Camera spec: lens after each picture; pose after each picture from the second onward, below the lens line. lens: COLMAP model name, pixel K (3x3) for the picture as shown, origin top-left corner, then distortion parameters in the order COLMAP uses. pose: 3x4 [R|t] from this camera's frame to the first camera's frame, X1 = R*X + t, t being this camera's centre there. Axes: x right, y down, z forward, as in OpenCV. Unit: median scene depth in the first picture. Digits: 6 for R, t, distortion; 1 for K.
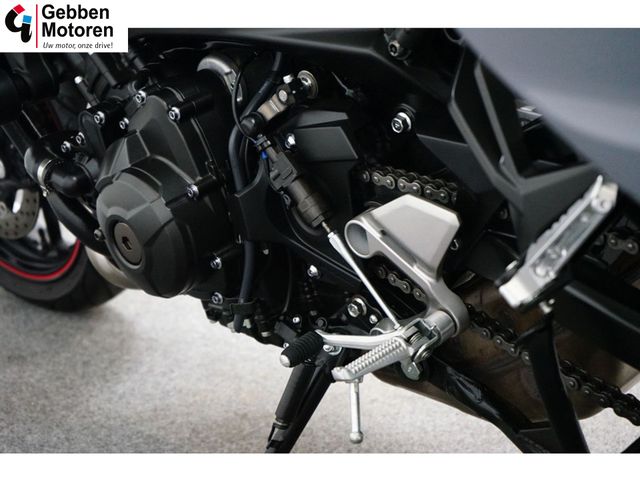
lens RADIAL K [[1322.5, 0, 320.4], [0, 1322.5, 239.8], [0, 0, 1]] dist [-0.068603, 0.000000]
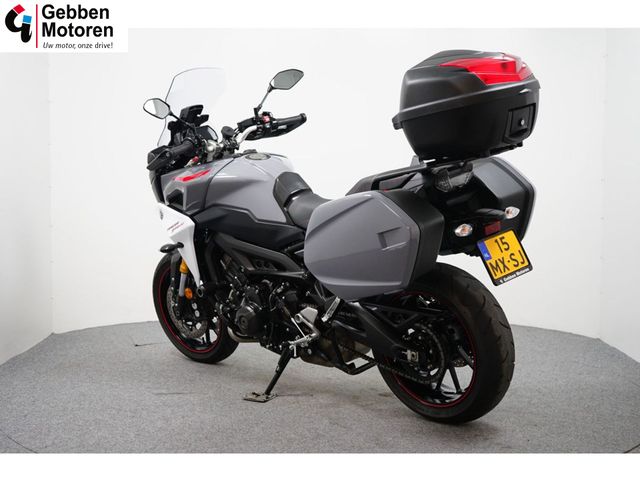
lens RADIAL K [[968.3, 0, 320.3], [0, 968.3, 240.2], [0, 0, 1]] dist [-0.058670, 0.000000]
pose [[0.999538, 0.028020, 0.011753, 0.057743], [-0.024851, 0.976430, -0.214400, 0.434485], [-0.017484, 0.214009, 0.976675, -2.234723]]
